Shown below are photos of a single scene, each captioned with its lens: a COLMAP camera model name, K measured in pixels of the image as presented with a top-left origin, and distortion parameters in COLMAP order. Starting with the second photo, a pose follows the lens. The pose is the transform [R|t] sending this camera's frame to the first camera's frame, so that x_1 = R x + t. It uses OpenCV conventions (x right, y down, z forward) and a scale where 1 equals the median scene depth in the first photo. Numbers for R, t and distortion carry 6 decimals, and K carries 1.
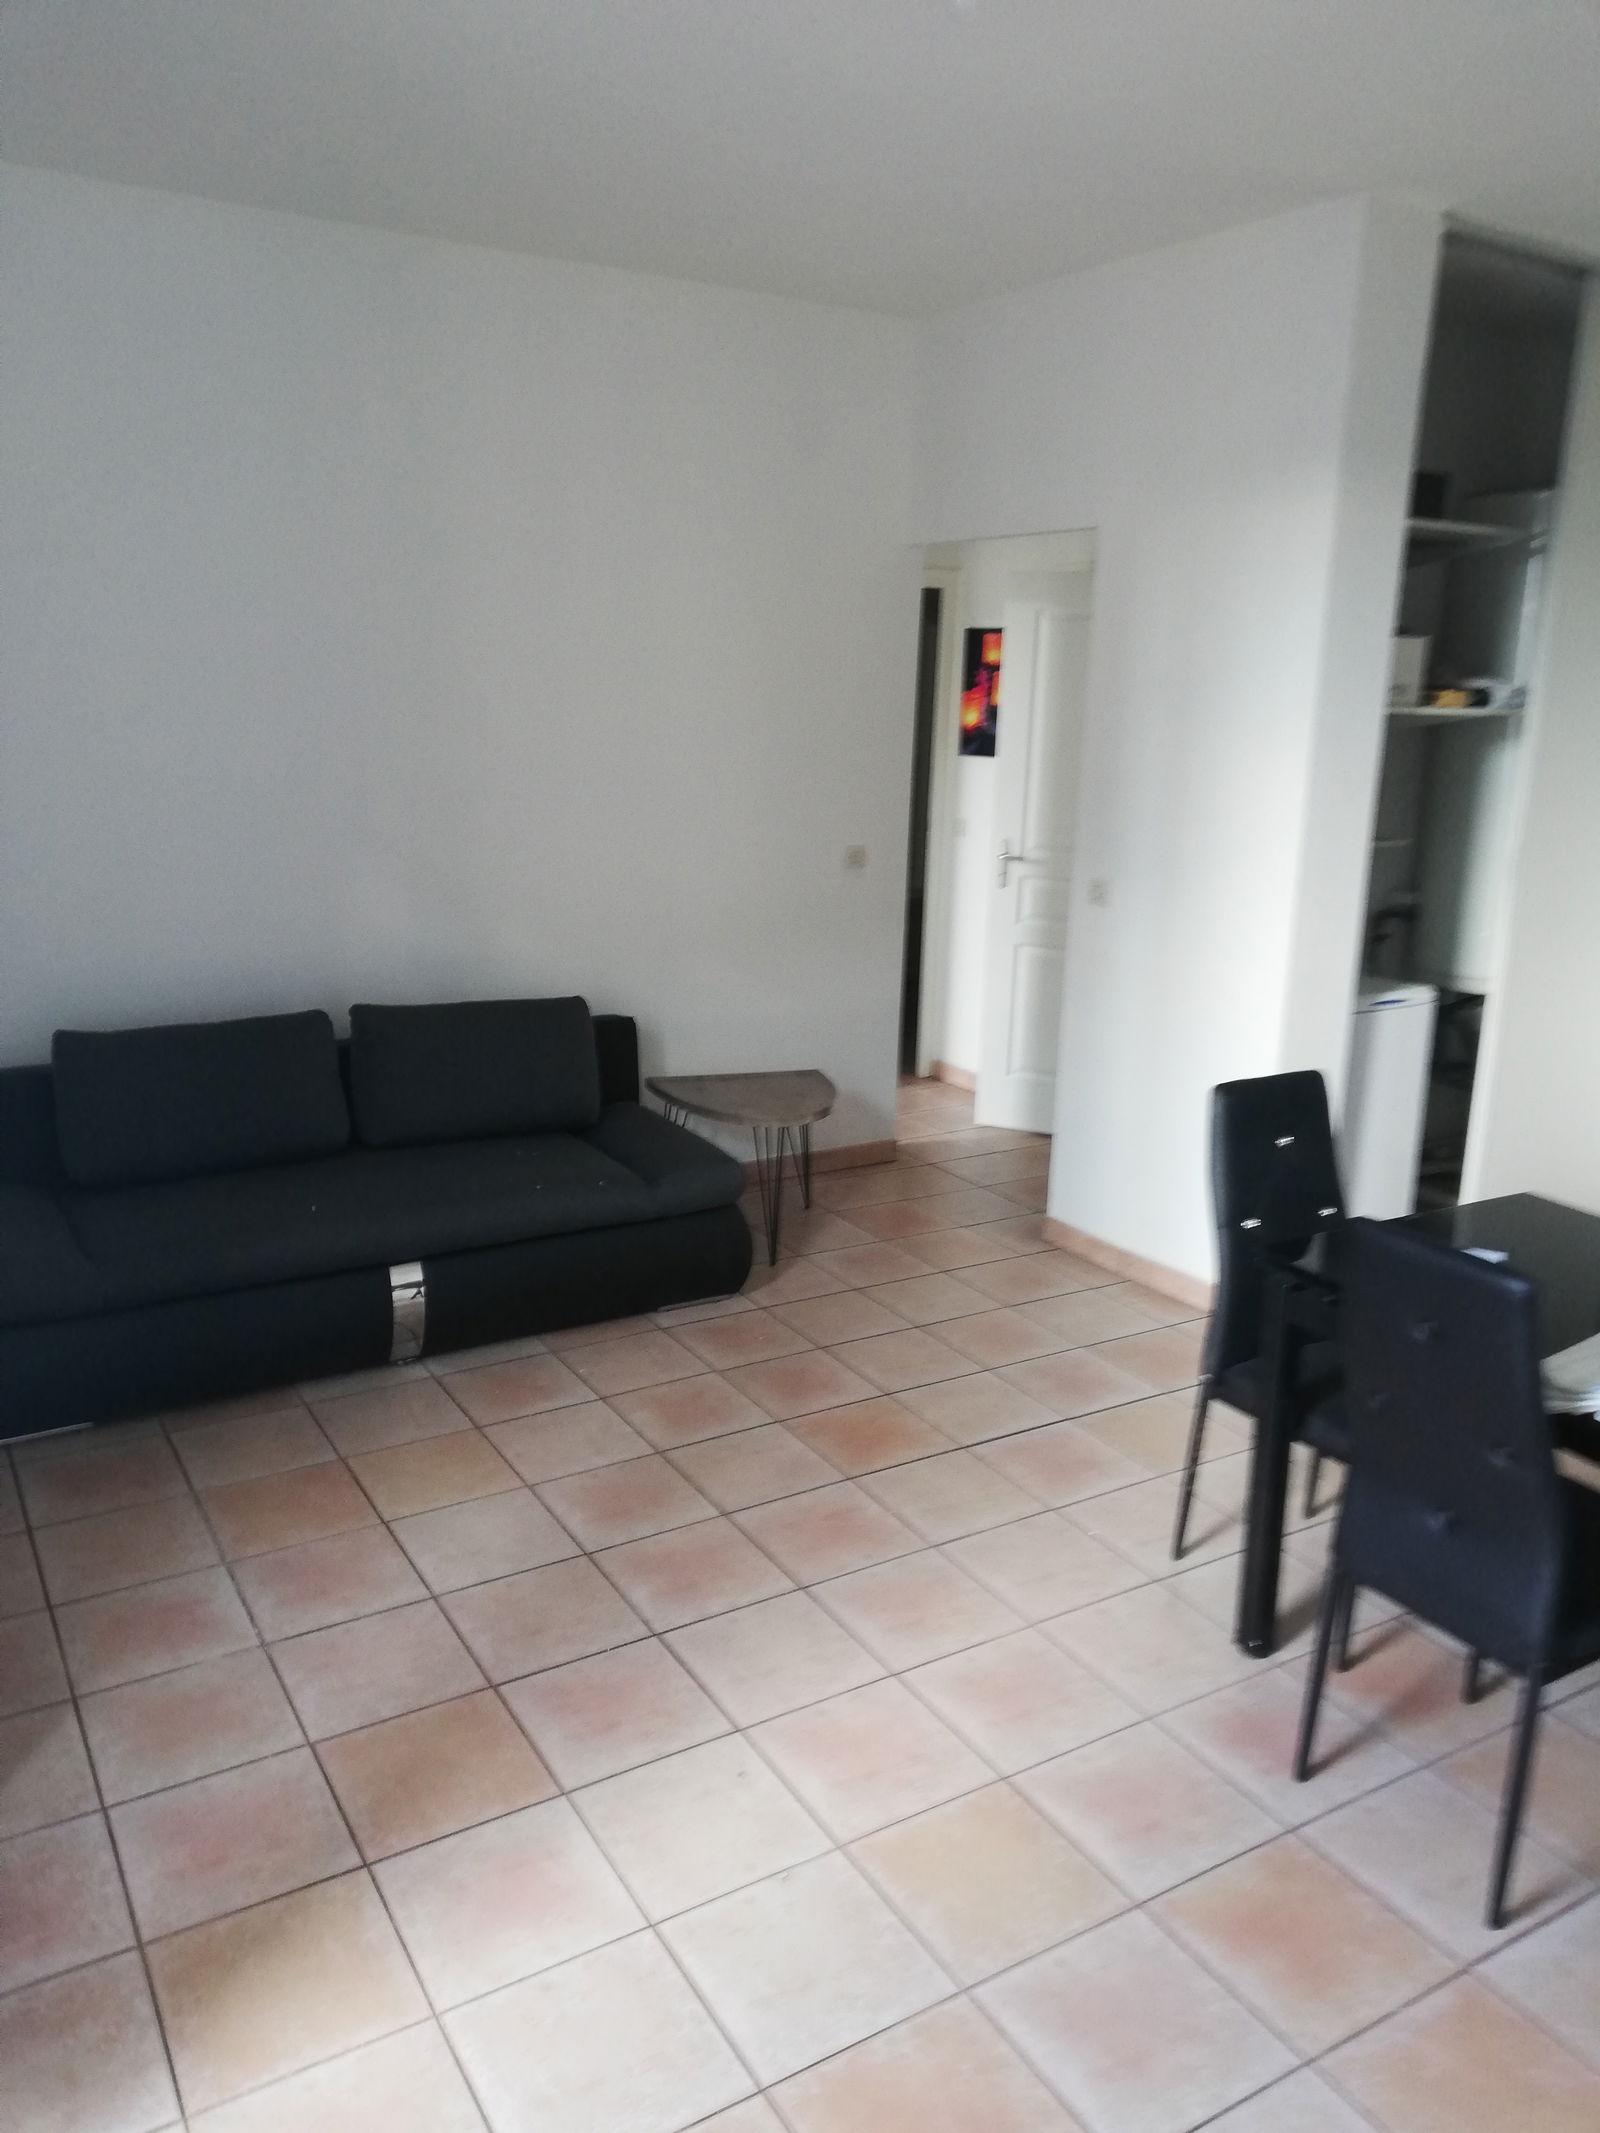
lens RADIAL K [[1579.3, 0, 808.4], [0, 1579.3, 1056.1], [0, 0, 1]] dist [0.026854, -0.046640]
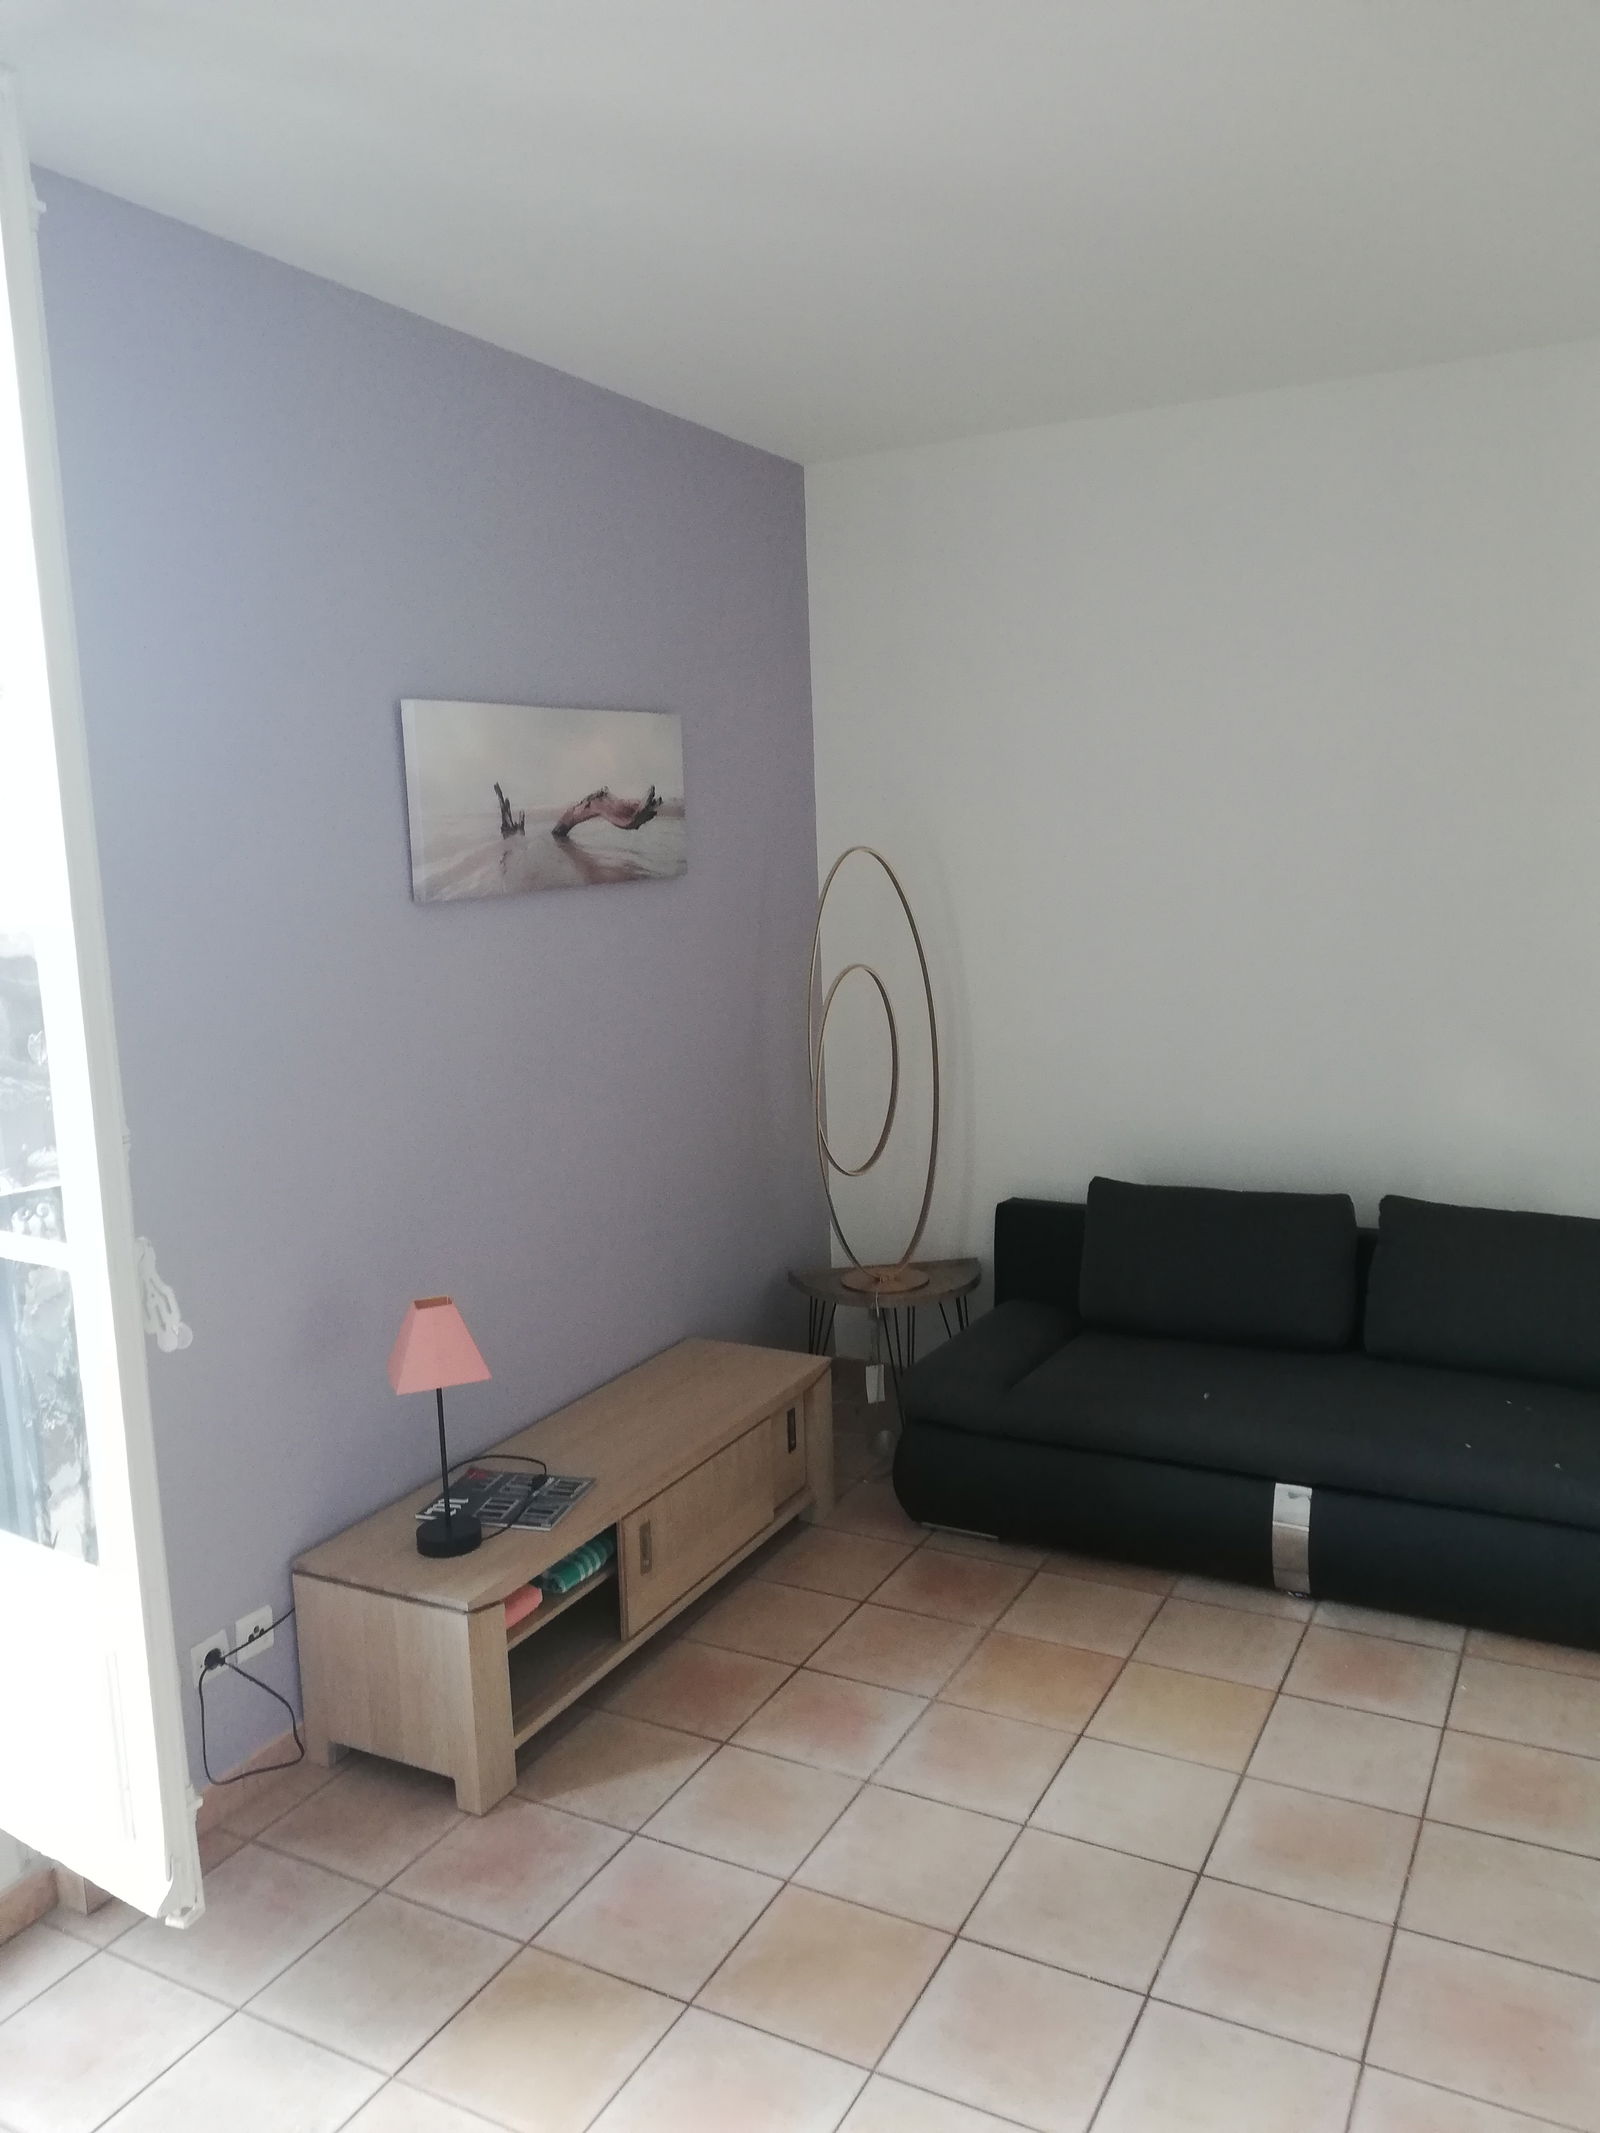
lens RADIAL K [[1579.3, 0, 808.4], [0, 1579.3, 1056.1], [0, 0, 1]] dist [0.026854, -0.046640]
pose [[0.506195, 0.072799, -0.859341, 0.440104], [-0.151168, 0.988494, -0.005306, -0.076450], [0.849067, 0.132591, 0.511376, 0.335420]]
